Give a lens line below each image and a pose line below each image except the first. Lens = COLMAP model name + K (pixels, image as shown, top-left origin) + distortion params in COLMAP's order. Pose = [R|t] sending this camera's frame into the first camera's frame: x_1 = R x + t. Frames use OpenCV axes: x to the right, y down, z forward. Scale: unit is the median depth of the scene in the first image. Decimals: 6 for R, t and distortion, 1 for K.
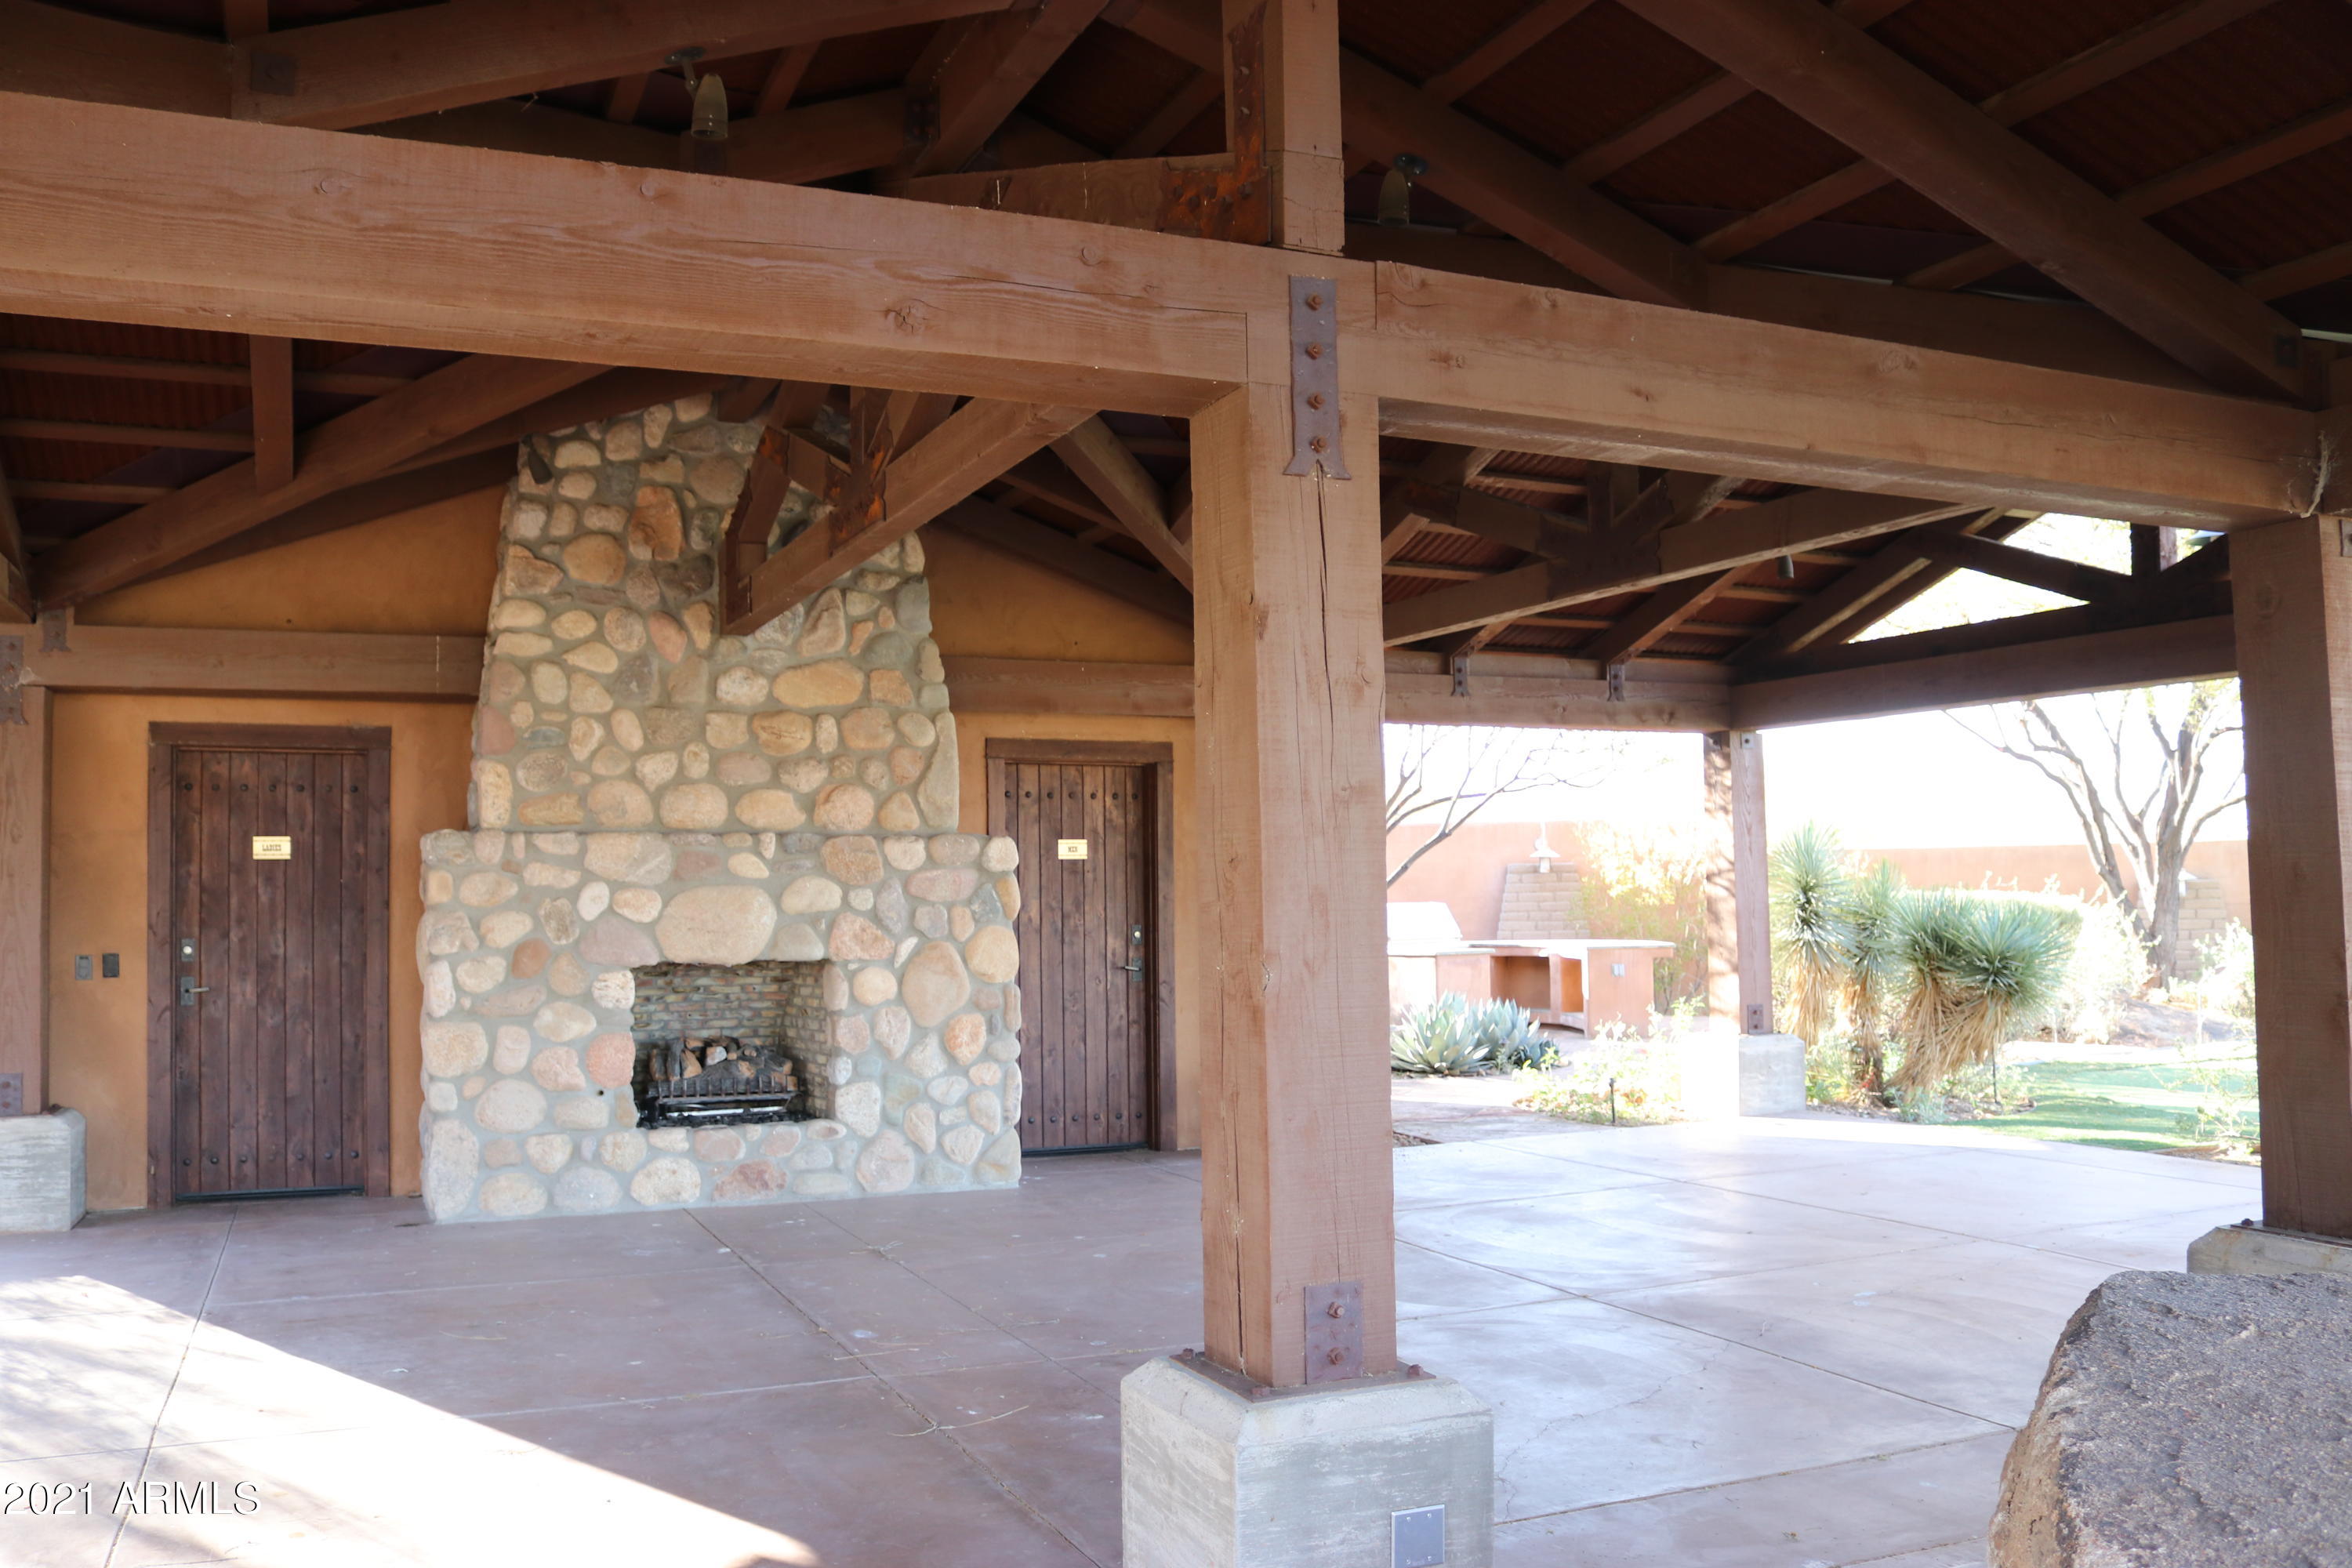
lens RADIAL K [[1980.3, 0, 1176.0], [0, 1980.3, 786.0], [0, 0, 1]] dist [-0.047565, -0.000694]
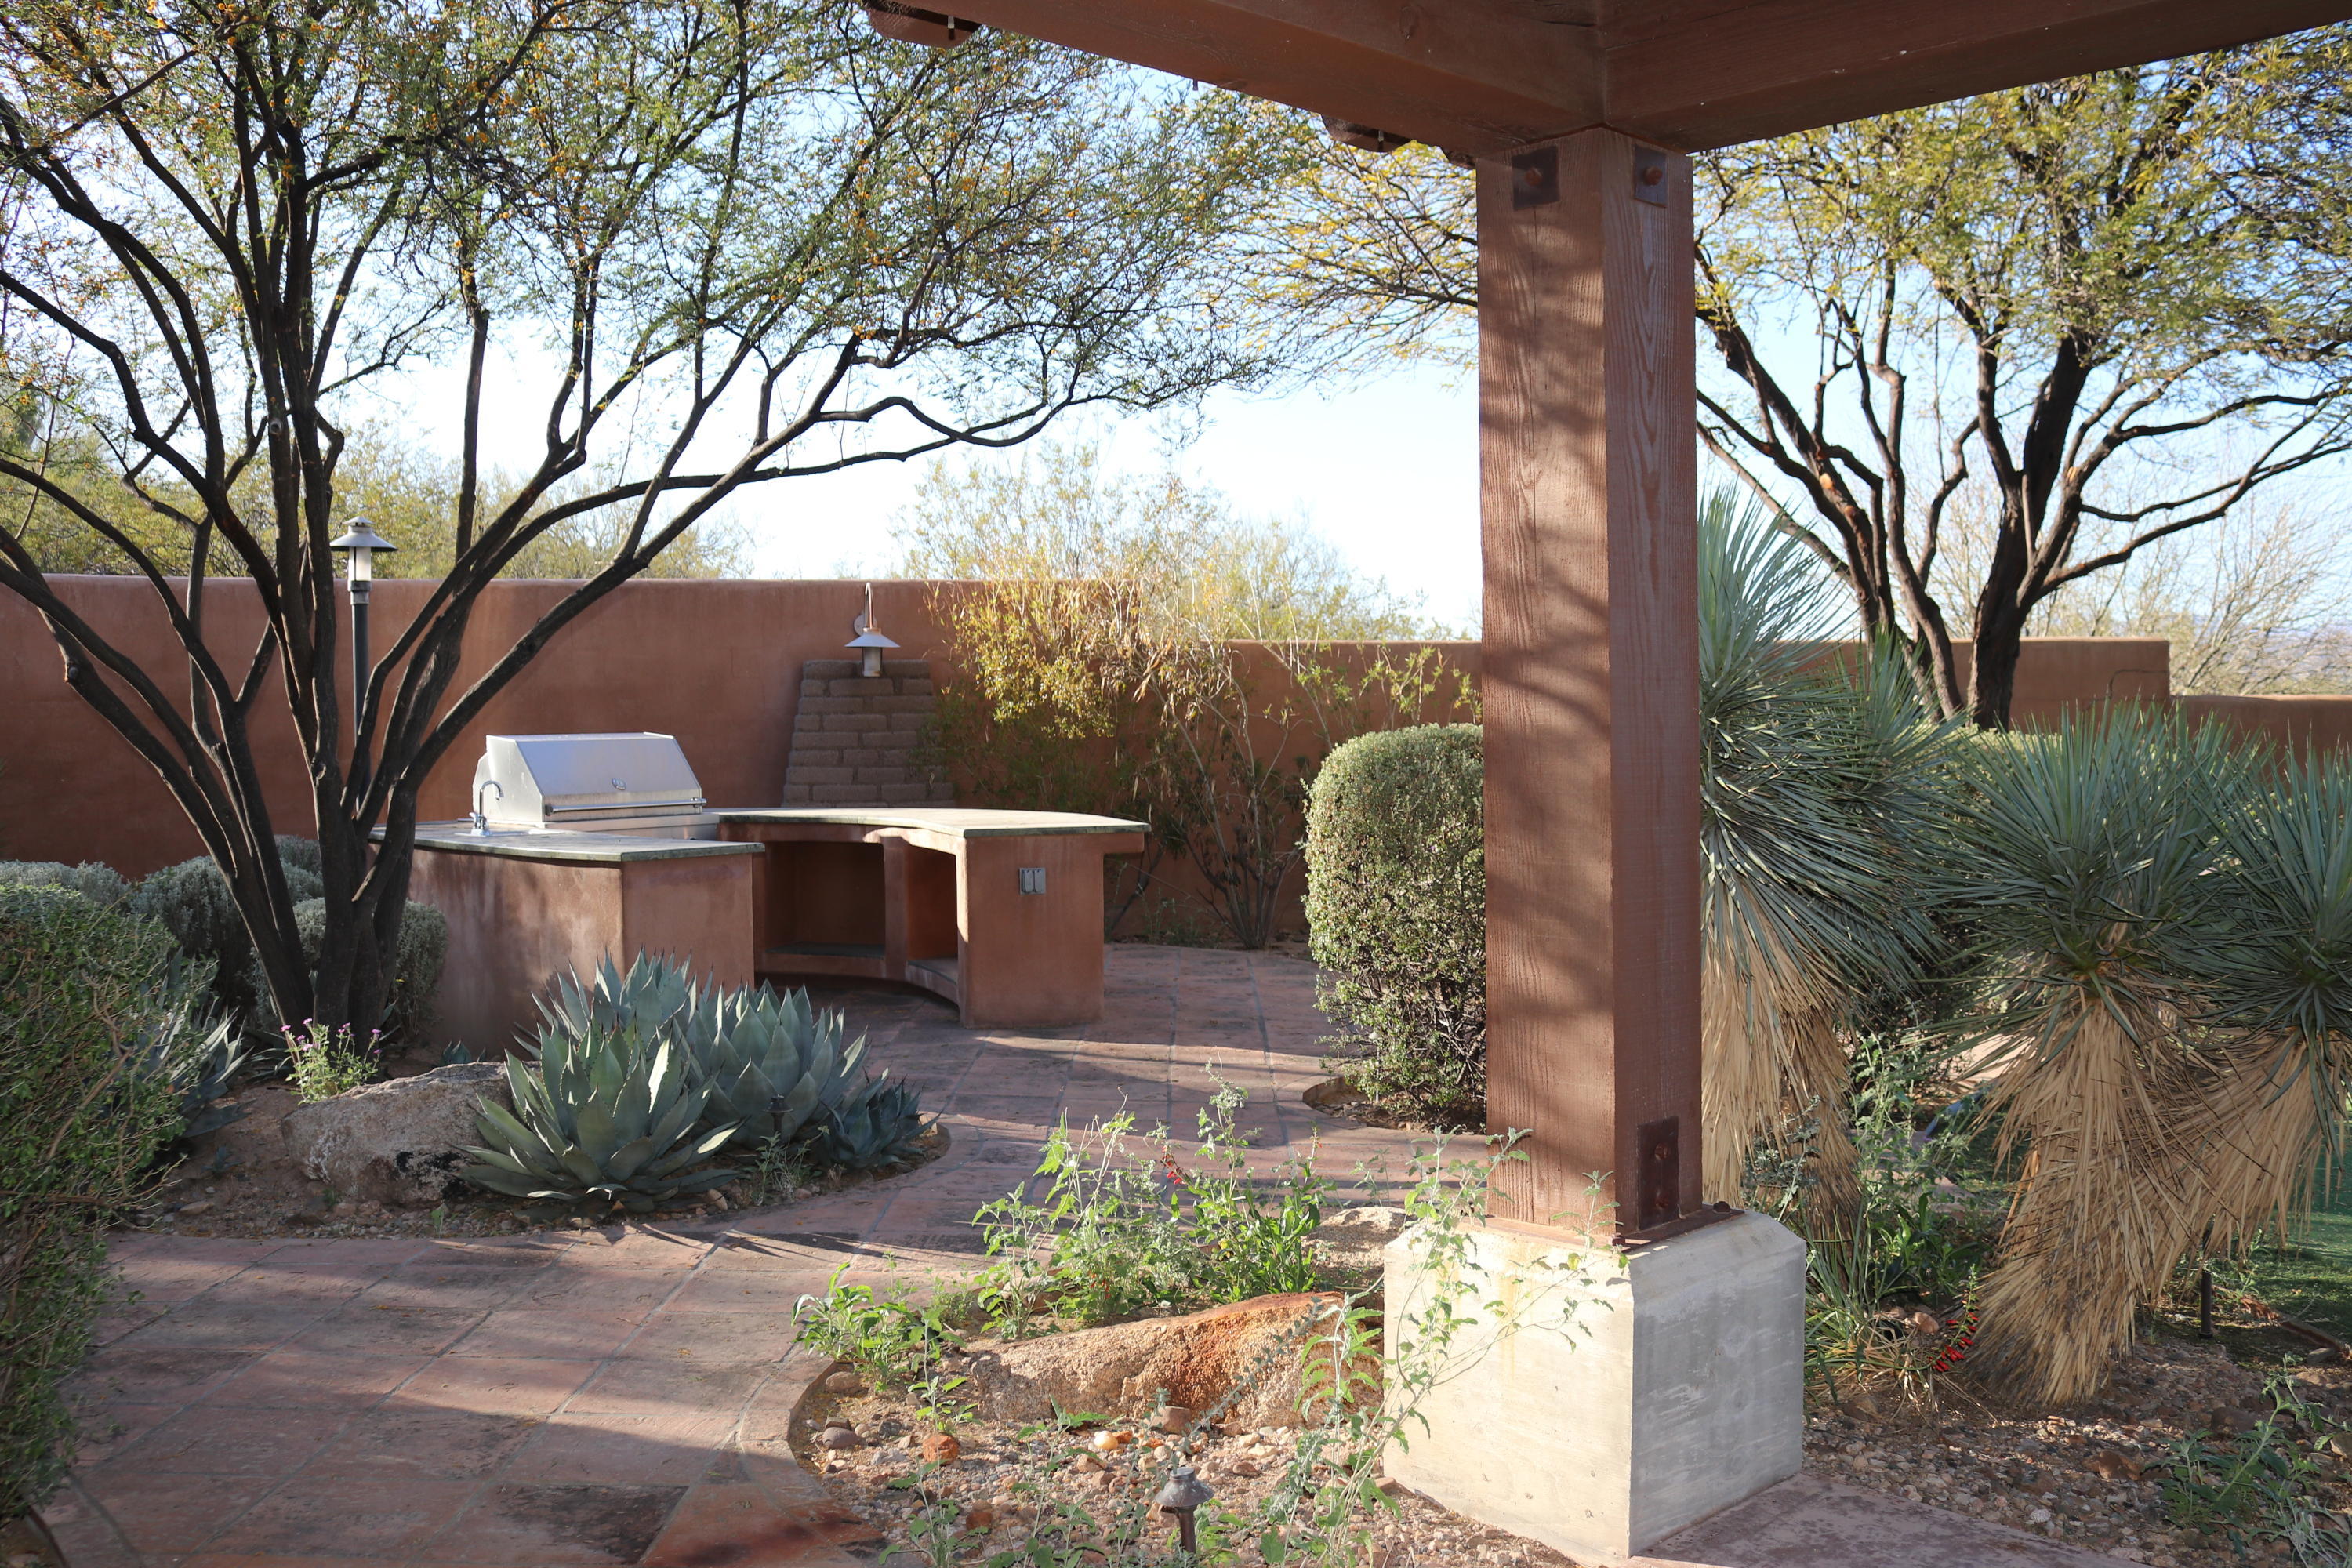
lens RADIAL K [[2294.1, 0, 1176.8], [0, 2294.1, 780.2], [0, 0, 1]] dist [0.003893, 0.000000]
pose [[0.948134, -0.003926, 0.317846, 0.094876], [-0.022422, 0.996607, 0.079194, 0.029113], [-0.317079, -0.082213, 0.944829, 0.542209]]
